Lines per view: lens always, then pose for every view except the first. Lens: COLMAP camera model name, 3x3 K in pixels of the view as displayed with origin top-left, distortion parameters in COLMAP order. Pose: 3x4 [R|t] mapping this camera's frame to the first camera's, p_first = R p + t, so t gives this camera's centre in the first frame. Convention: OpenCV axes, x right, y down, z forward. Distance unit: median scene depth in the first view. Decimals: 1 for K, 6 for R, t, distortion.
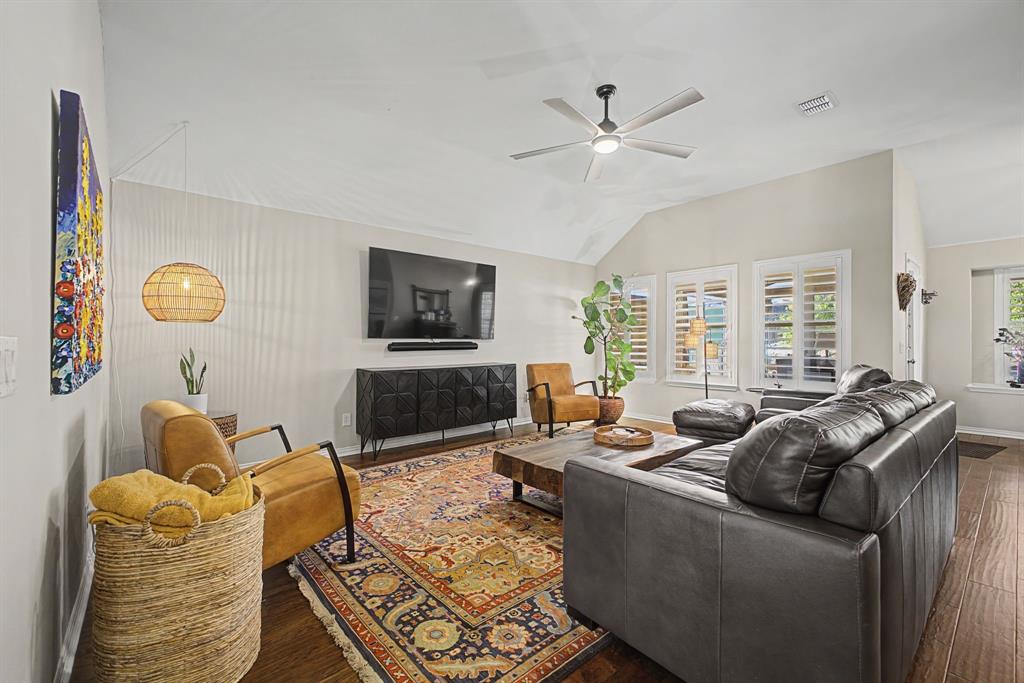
lens RADIAL K [[431.7, 0, 504.4], [0, 431.7, 339.2], [0, 0, 1]] dist [0.023078, -0.000192]
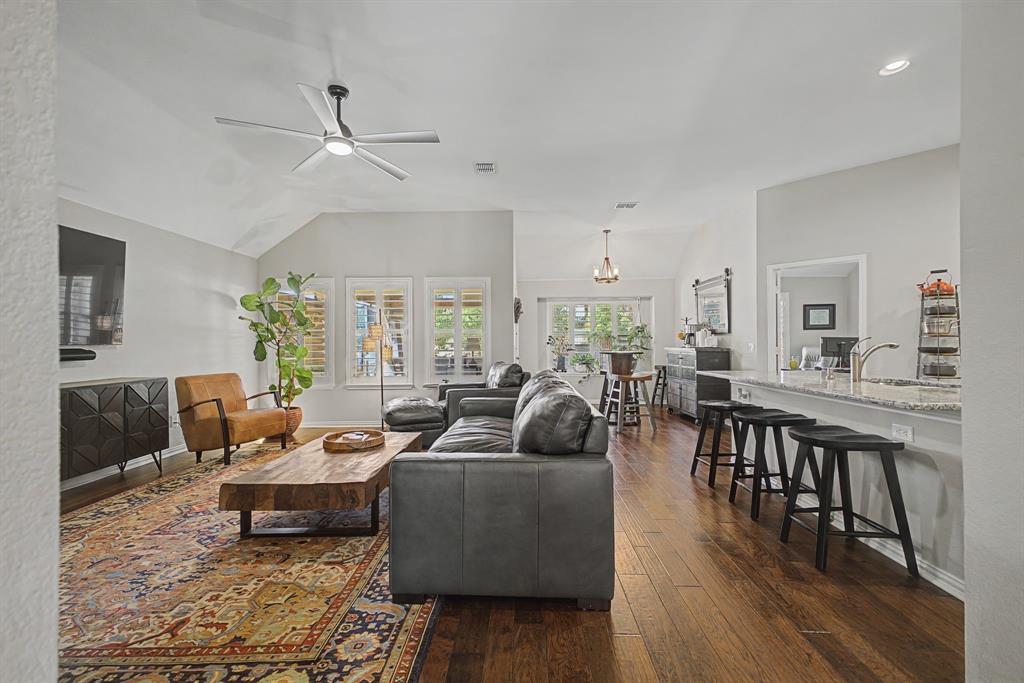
lens RADIAL K [[452.7, 0, 512.0], [0, 452.7, 341.5], [0, 0, 1]] dist [0.023296, -0.000648]
pose [[0.665436, -0.001124, 0.746454, -0.277411], [0.003415, 0.999993, -0.001538, -0.003464], [-0.746447, 0.003572, 0.665435, 0.023647]]
